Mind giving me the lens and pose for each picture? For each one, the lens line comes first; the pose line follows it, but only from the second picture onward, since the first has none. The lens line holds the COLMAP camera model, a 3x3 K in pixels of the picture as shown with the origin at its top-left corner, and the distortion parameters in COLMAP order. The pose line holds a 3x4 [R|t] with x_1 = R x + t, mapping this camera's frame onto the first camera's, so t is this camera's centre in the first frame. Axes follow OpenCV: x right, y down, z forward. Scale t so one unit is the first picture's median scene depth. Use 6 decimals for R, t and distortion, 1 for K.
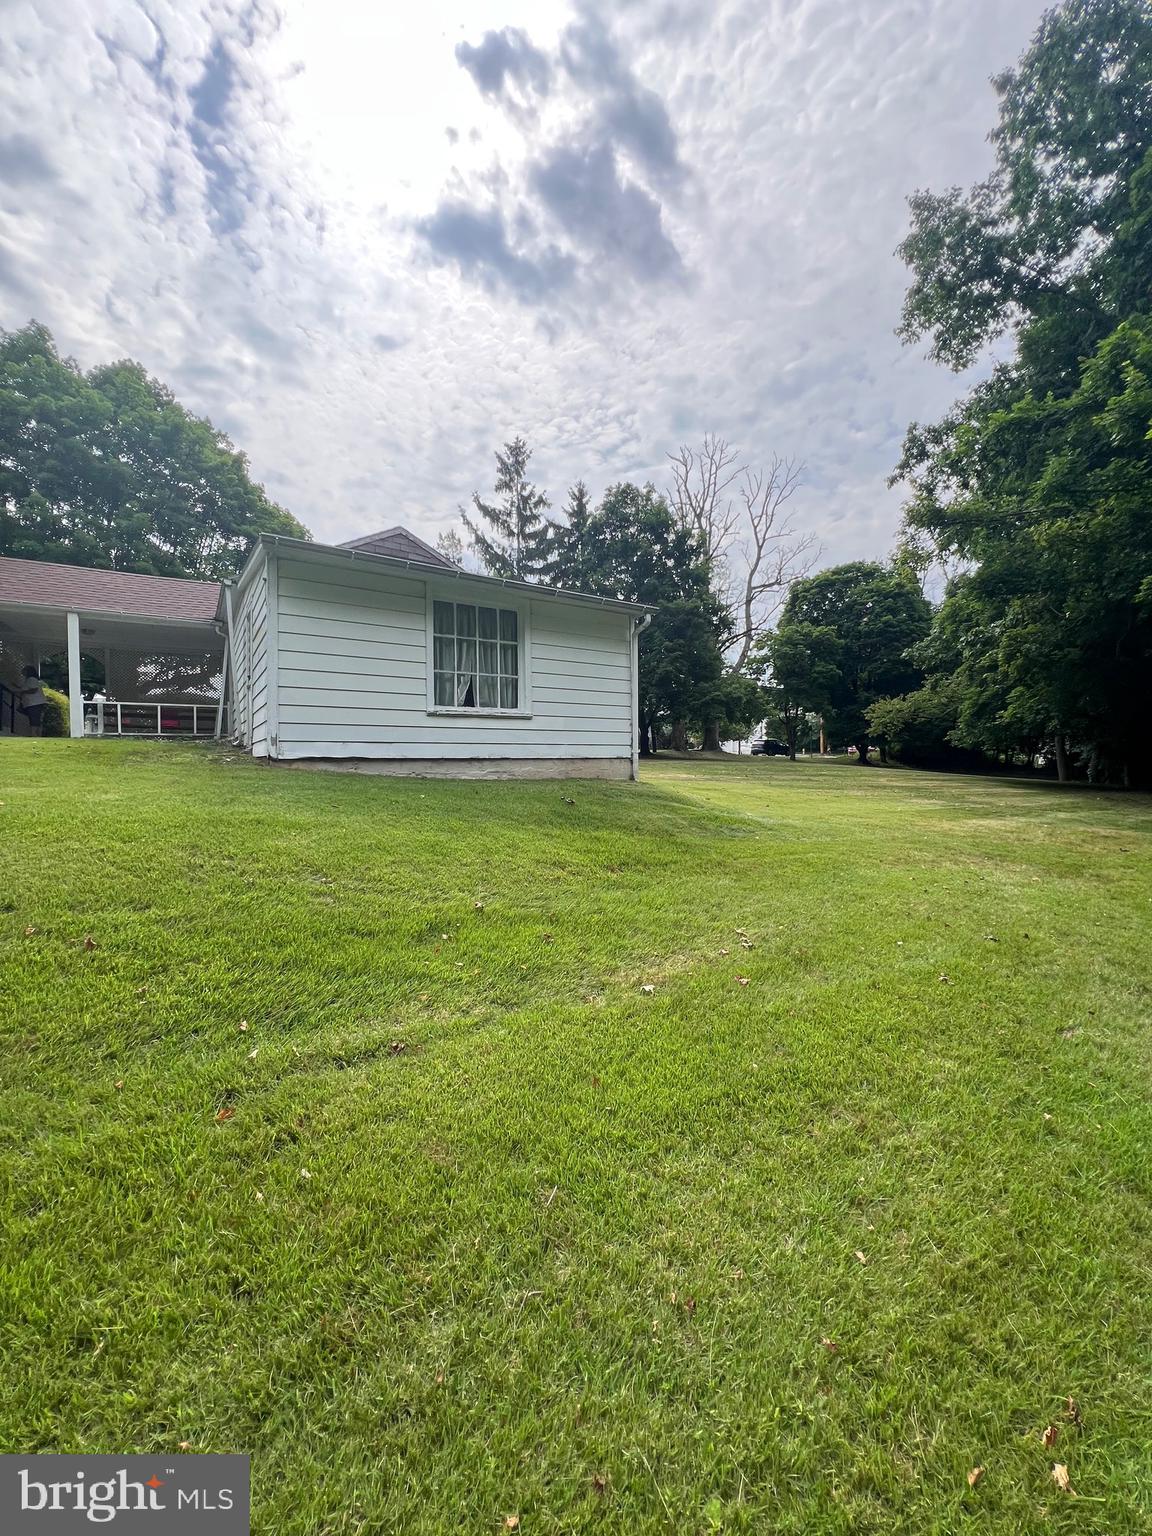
lens RADIAL K [[615.6, 0, 577.7], [0, 615.6, 766.2], [0, 0, 1]] dist [0.001887, -0.000183]
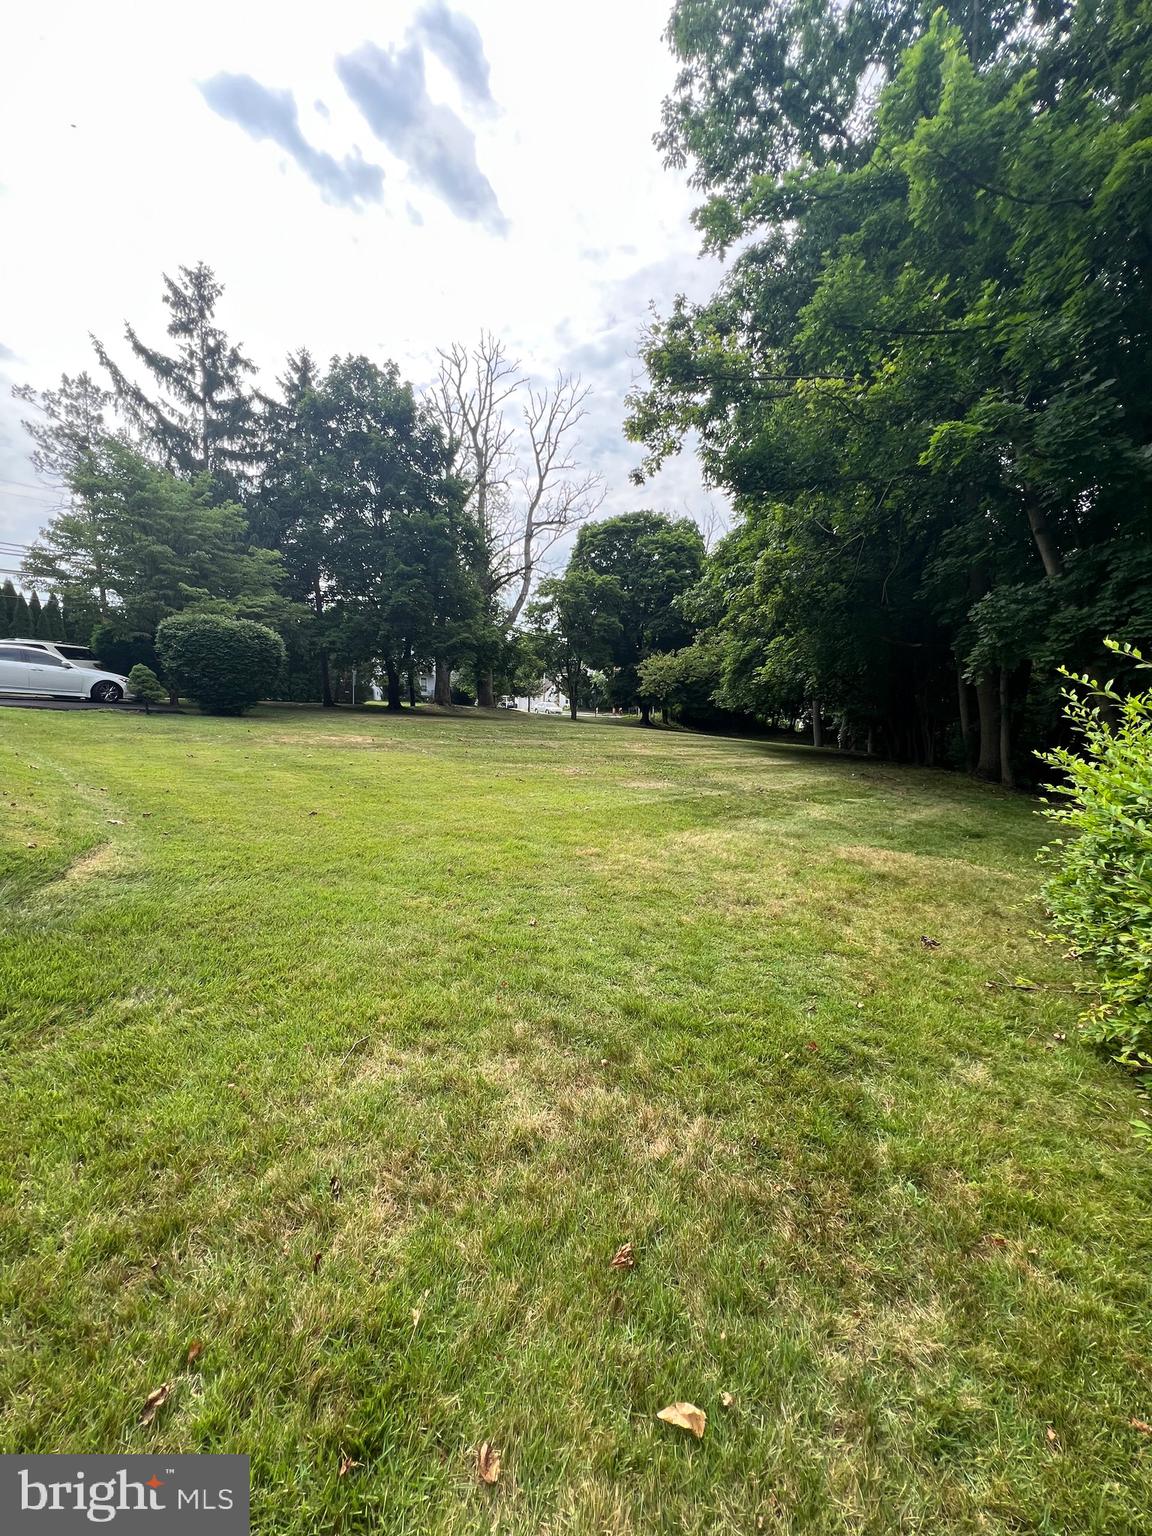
lens RADIAL K [[615.6, 0, 577.3], [0, 615.6, 767.2], [0, 0, 1]] dist [0.001887, -0.000183]
pose [[0.956543, -0.001100, 0.291588, 0.111096], [-0.020157, 0.997351, 0.069887, -0.003836], [-0.290892, -0.072727, 0.953988, 0.142560]]
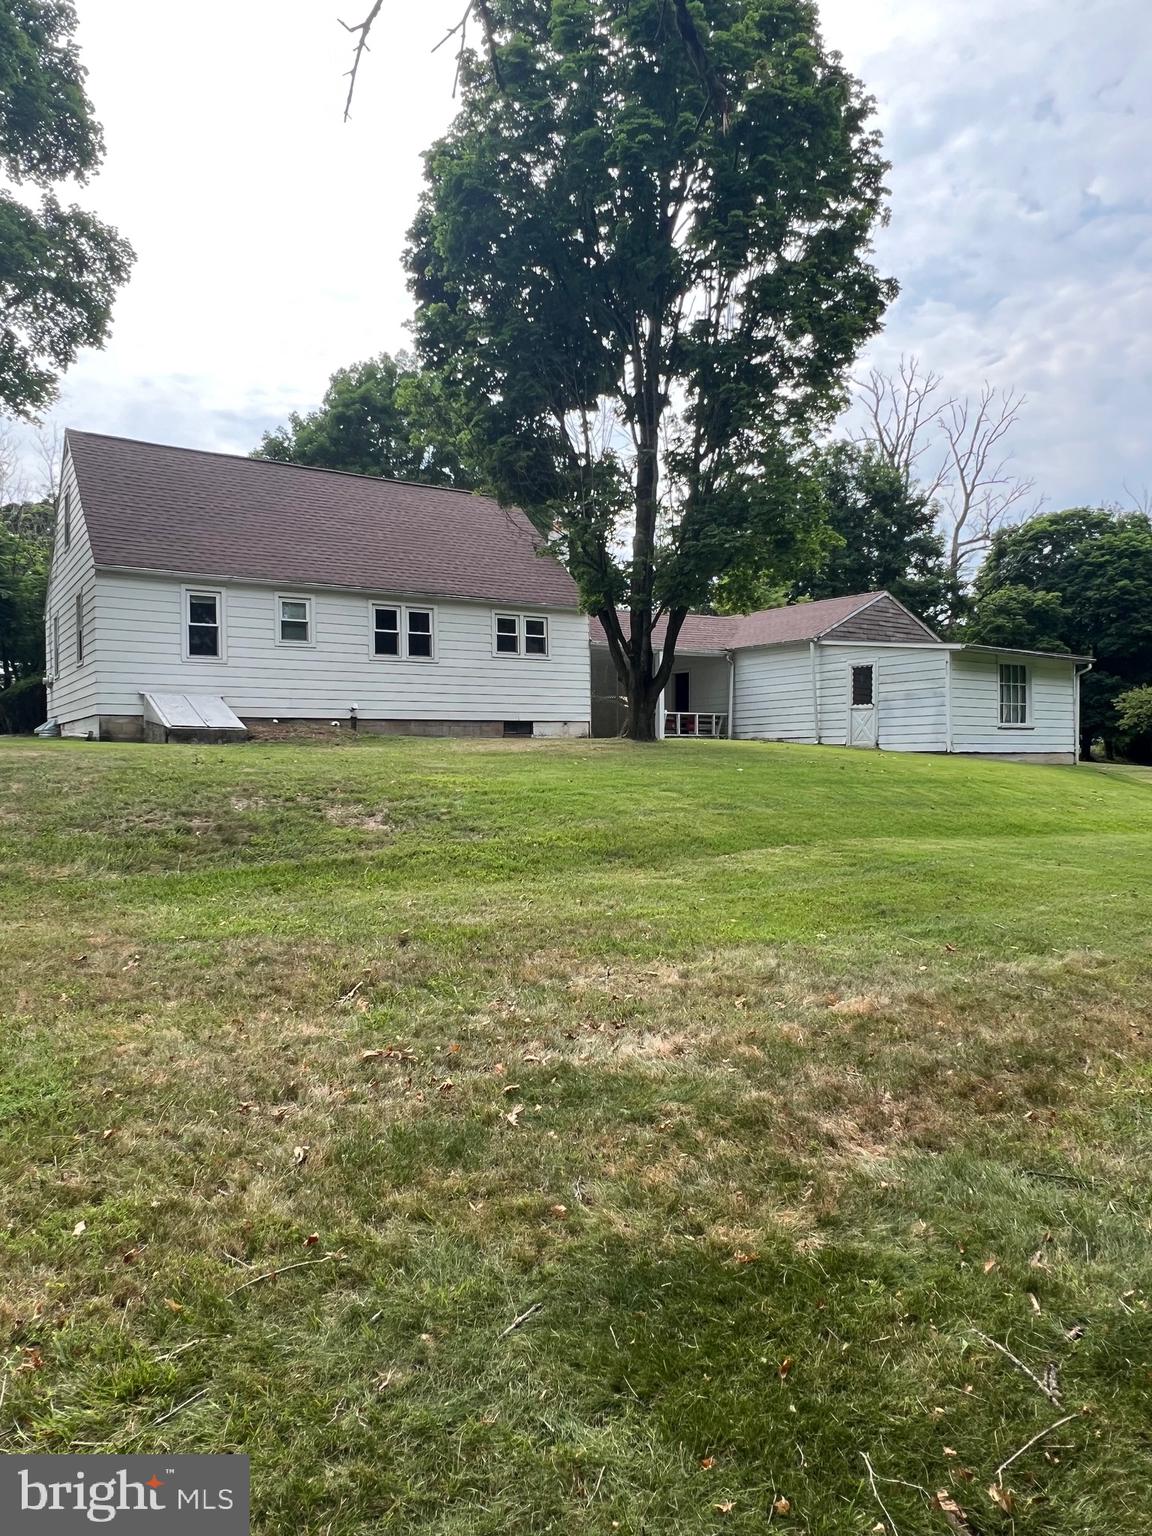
lens RADIAL K [[983.4, 0, 578.6], [0, 983.4, 766.6], [0, 0, 1]] dist [-0.009861, -0.001694]
pose [[0.999921, -0.000025, 0.012575, -0.304820], [0.000030, 1.000000, -0.000420, 0.006272], [-0.012575, 0.000420, 0.999921, -0.377371]]
